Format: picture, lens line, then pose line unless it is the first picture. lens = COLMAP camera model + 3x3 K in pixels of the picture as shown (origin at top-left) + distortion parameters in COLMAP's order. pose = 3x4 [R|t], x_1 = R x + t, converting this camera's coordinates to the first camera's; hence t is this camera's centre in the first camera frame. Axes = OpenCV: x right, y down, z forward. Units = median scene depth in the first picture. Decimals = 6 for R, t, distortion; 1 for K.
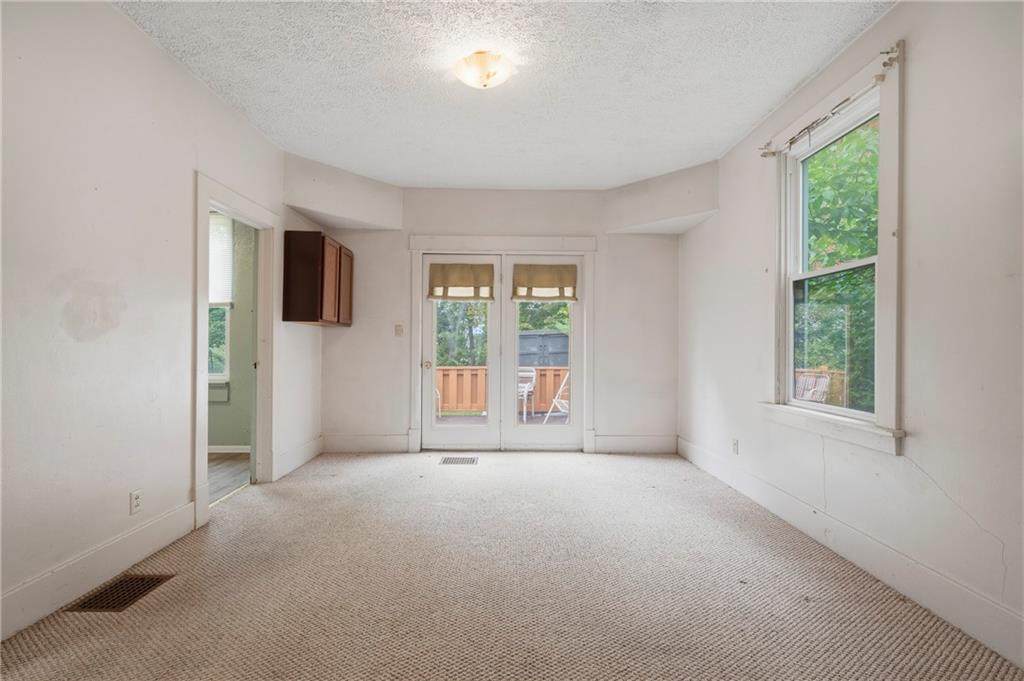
lens RADIAL K [[456.0, 0, 511.7], [0, 456.0, 344.6], [0, 0, 1]] dist [0.000682, 0.000177]
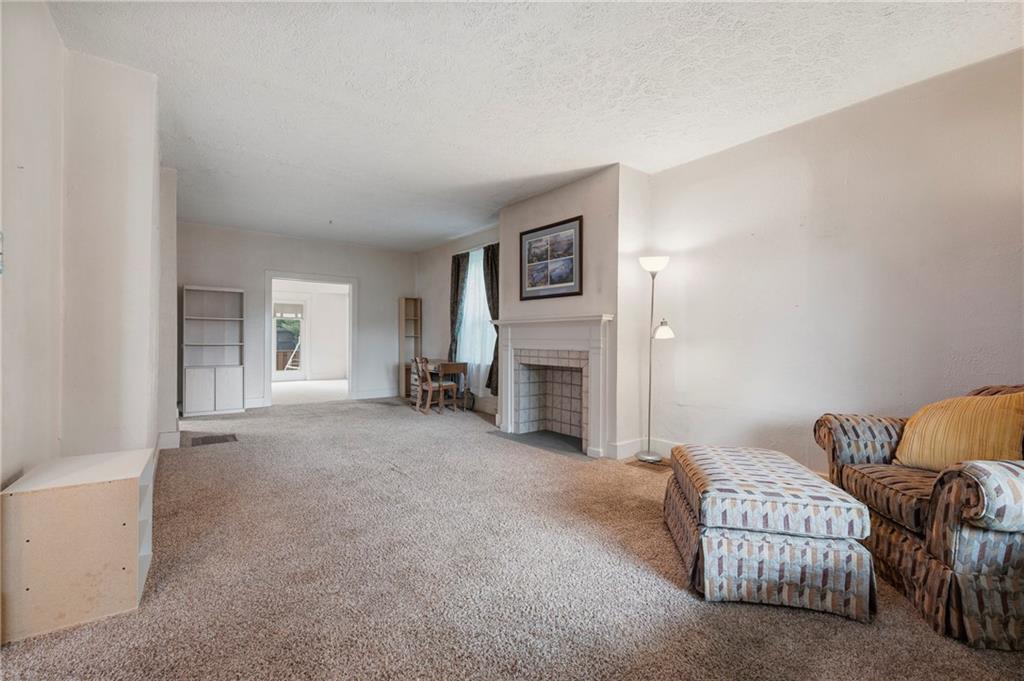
lens RADIAL K [[456.0, 0, 513.5], [0, 456.0, 344.2], [0, 0, 1]] dist [0.000682, 0.000177]
pose [[0.814878, -0.003105, 0.579625, -0.355029], [-0.004174, 0.999928, 0.011224, 0.005020], [-0.579618, -0.011565, 0.814806, -1.636227]]
